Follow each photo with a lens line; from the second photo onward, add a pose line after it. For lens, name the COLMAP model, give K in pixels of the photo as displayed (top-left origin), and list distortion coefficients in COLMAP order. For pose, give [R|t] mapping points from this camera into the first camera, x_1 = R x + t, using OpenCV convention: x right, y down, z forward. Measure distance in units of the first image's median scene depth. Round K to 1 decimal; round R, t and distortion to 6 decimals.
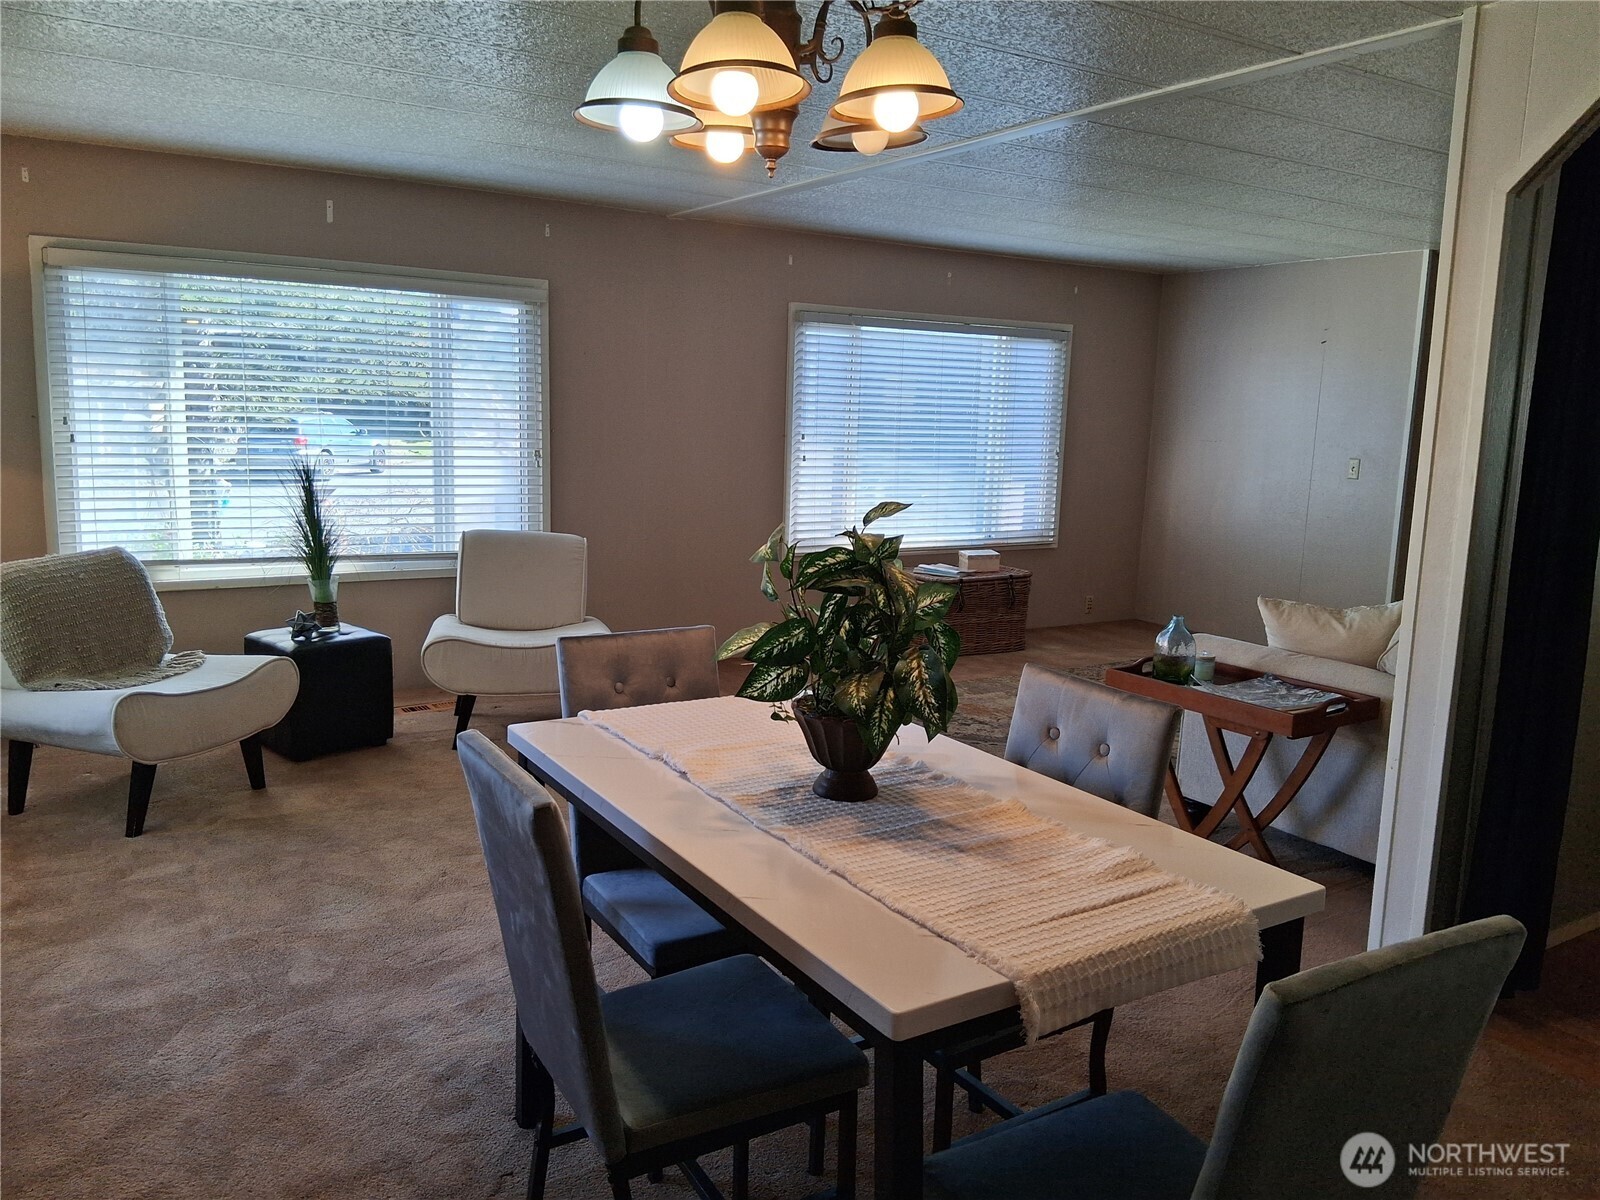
lens RADIAL K [[1208.5, 0, 806.3], [0, 1208.5, 600.6], [0, 0, 1]] dist [0.094322, -0.150234]
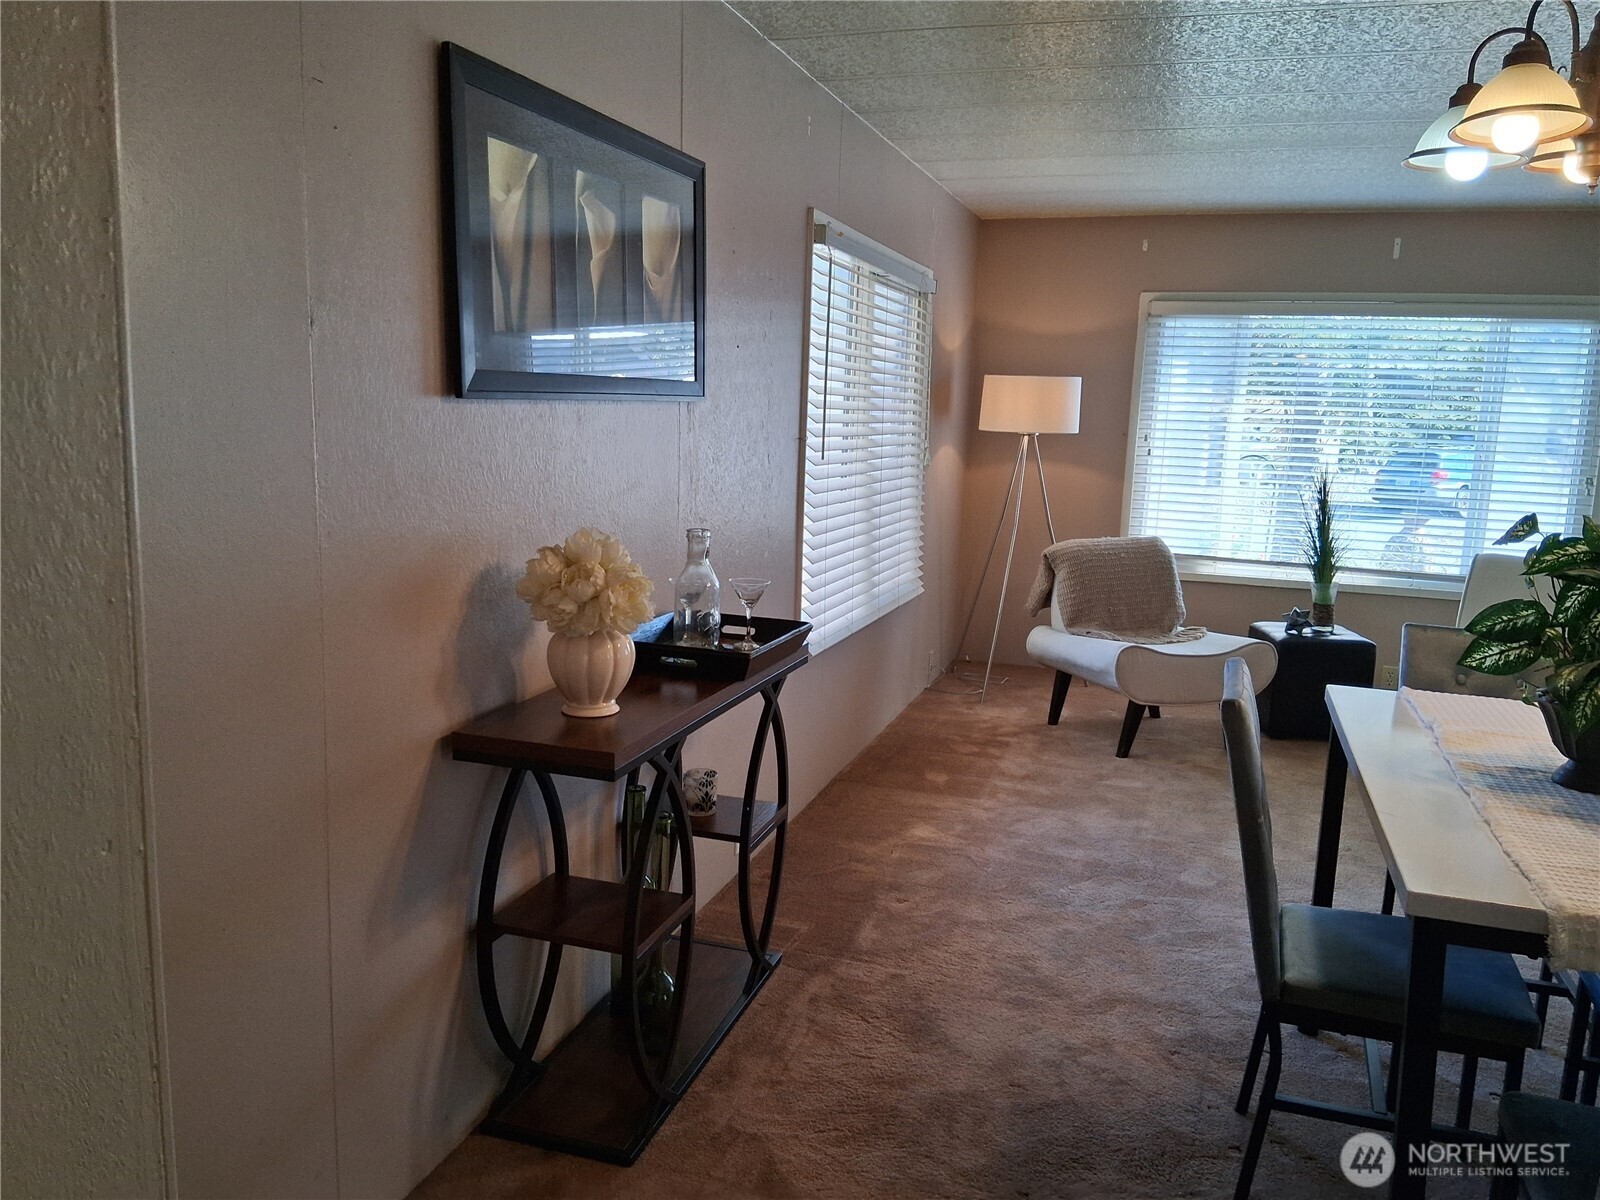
lens RADIAL K [[1208.5, 0, 805.0], [0, 1208.5, 610.4], [0, 0, 1]] dist [0.094322, -0.150234]
pose [[0.636633, 0.122231, -0.761418, 0.198392], [-0.137723, 0.989507, 0.043693, 0.030475], [0.758769, 0.077048, 0.646787, -0.091536]]
